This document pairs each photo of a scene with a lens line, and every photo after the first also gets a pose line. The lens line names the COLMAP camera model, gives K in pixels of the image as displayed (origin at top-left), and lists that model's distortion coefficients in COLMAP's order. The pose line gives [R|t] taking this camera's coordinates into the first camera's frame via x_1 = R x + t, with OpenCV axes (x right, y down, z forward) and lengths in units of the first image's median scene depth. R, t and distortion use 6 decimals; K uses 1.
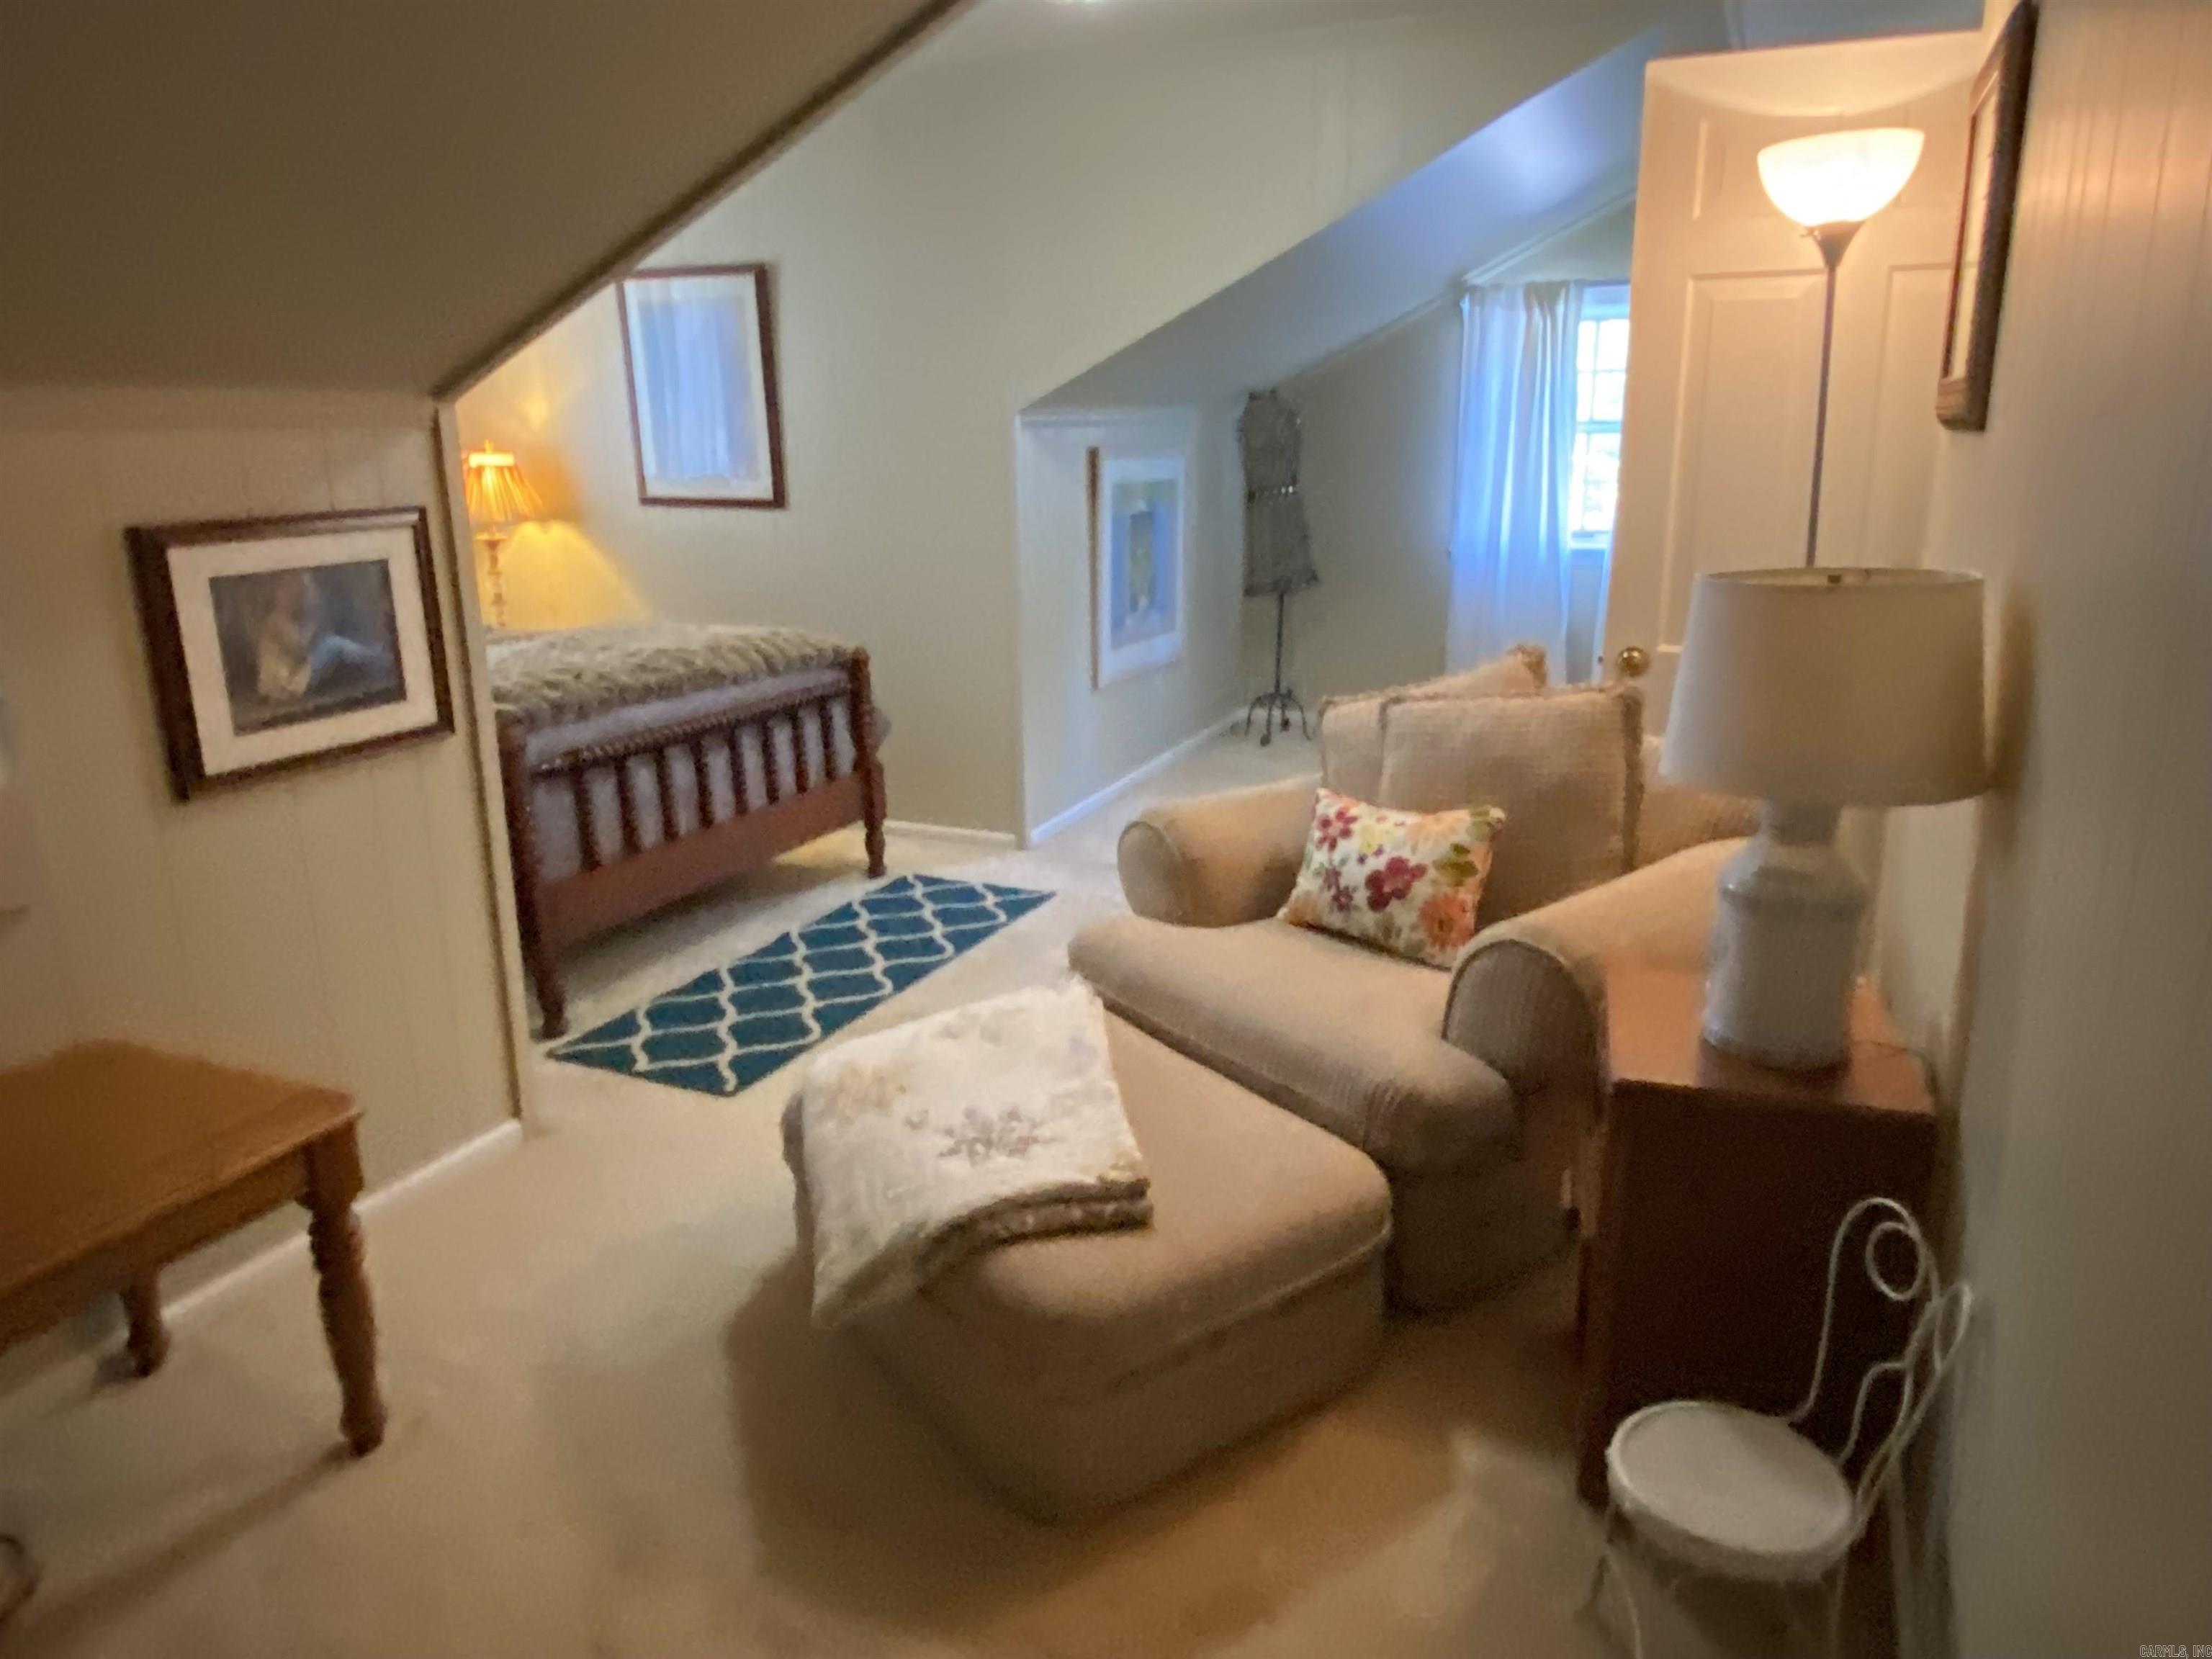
lens RADIAL K [[1522.1, 0, 1106.0], [0, 1522.1, 829.5], [0, 0, 1]] dist [0.001572, 0.000188]
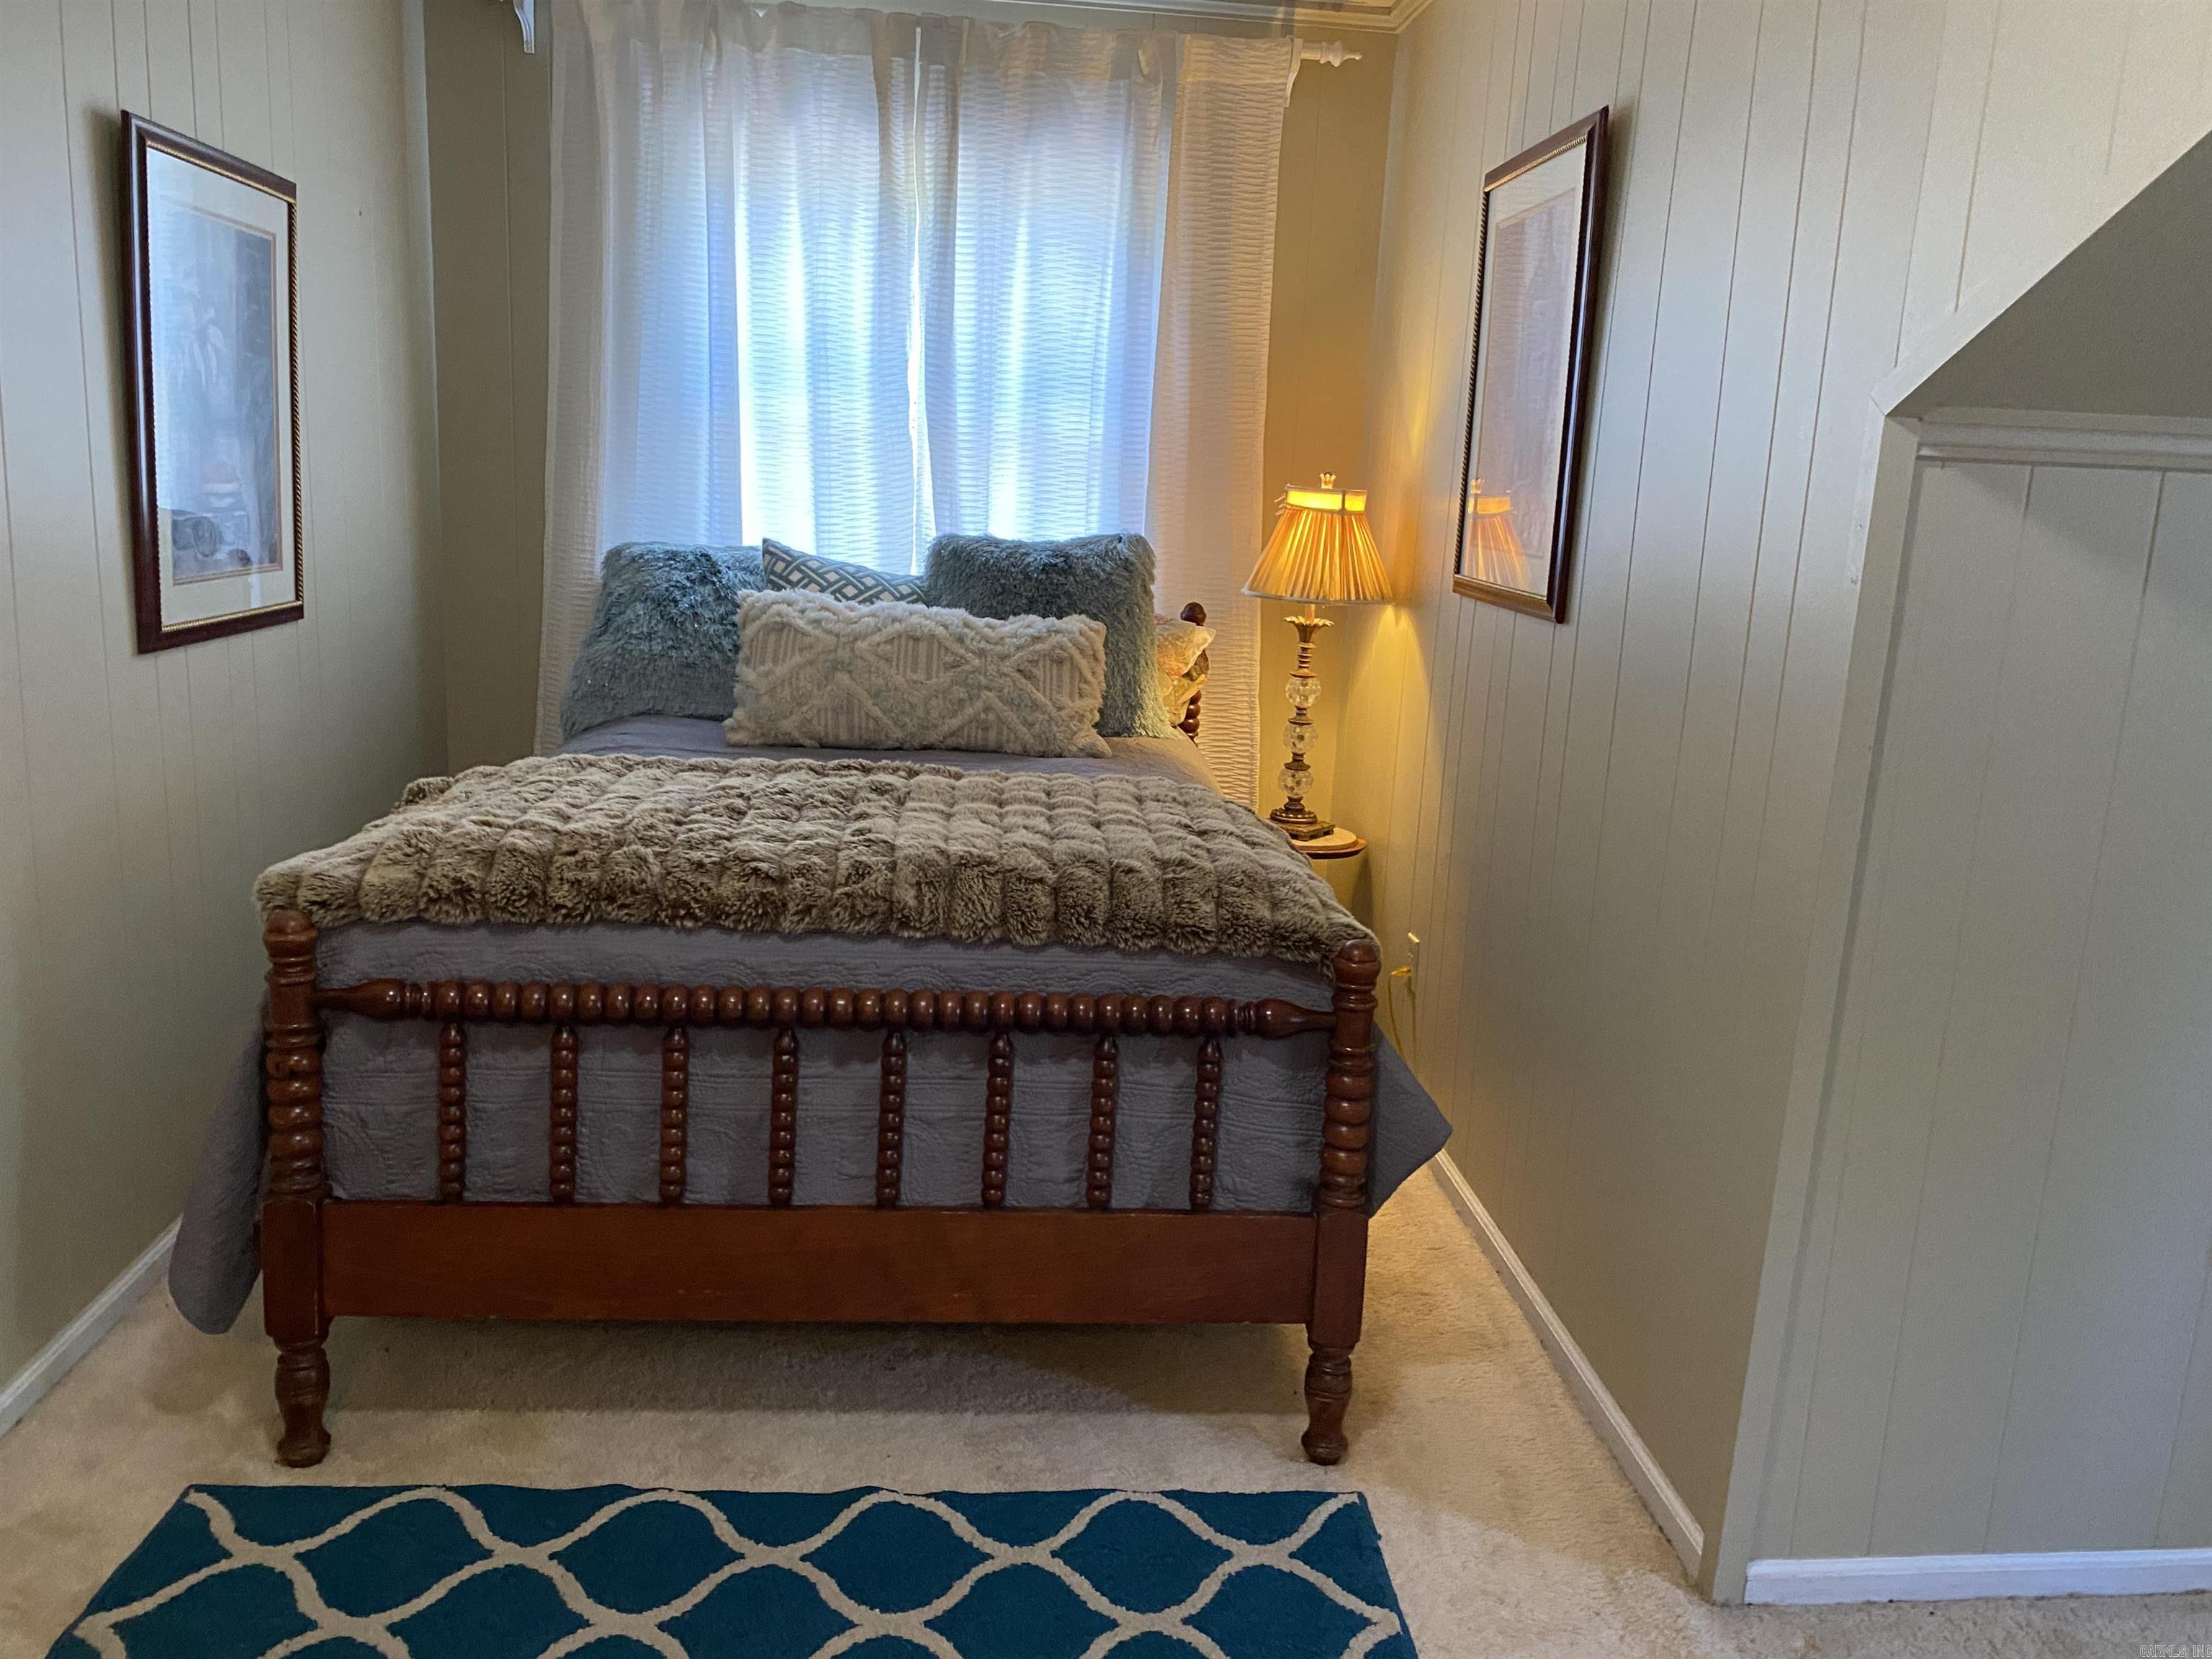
lens RADIAL K [[1657.4, 0, 1096.0], [0, 1657.4, 823.8], [0, 0, 1]] dist [0.116312, -0.194108]
pose [[0.487309, 0.211278, -0.847285, 0.199343], [-0.276211, 0.957765, 0.079967, -0.174038], [0.828395, 0.195061, 0.525084, 0.708468]]
